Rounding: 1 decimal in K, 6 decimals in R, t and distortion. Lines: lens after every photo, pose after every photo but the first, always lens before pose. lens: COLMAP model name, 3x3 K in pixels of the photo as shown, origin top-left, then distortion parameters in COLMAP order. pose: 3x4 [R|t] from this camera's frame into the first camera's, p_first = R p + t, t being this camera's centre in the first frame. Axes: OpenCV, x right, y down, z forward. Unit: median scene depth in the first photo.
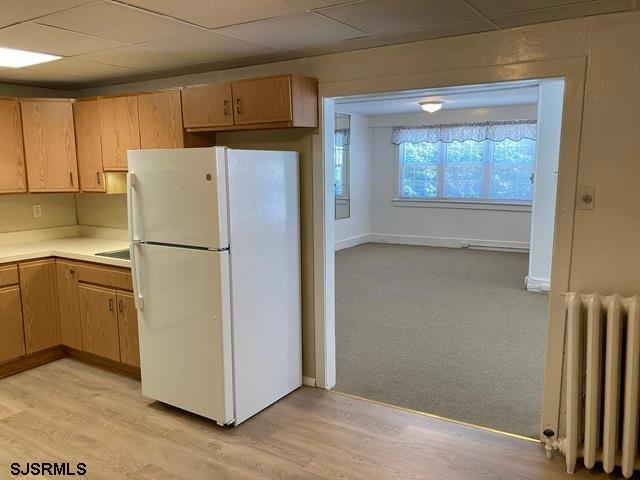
lens RADIAL K [[524.1, 0, 313.9], [0, 524.1, 248.2], [0, 0, 1]] dist [0.022706, -0.015793]
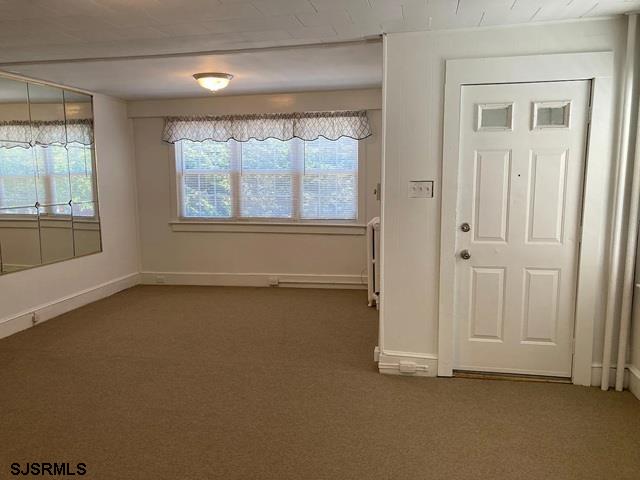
lens RADIAL K [[524.1, 0, 313.9], [0, 524.1, 248.2], [0, 0, 1]] dist [0.022706, -0.015793]
pose [[0.931397, -0.050295, 0.360513, 0.077425], [0.058004, 0.998260, -0.010589, -0.041278], [-0.359353, 0.030774, 0.932694, 0.290850]]
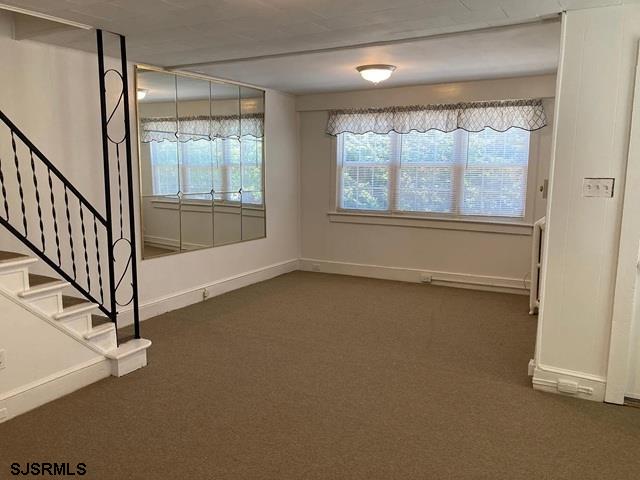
lens RADIAL K [[524.1, 0, 313.9], [0, 524.1, 248.2], [0, 0, 1]] dist [0.022706, -0.015793]
pose [[0.997980, 0.006907, 0.063147, 0.088213], [-0.006677, 0.999970, -0.003860, -0.042482], [-0.063172, 0.003430, 0.997997, 0.294080]]
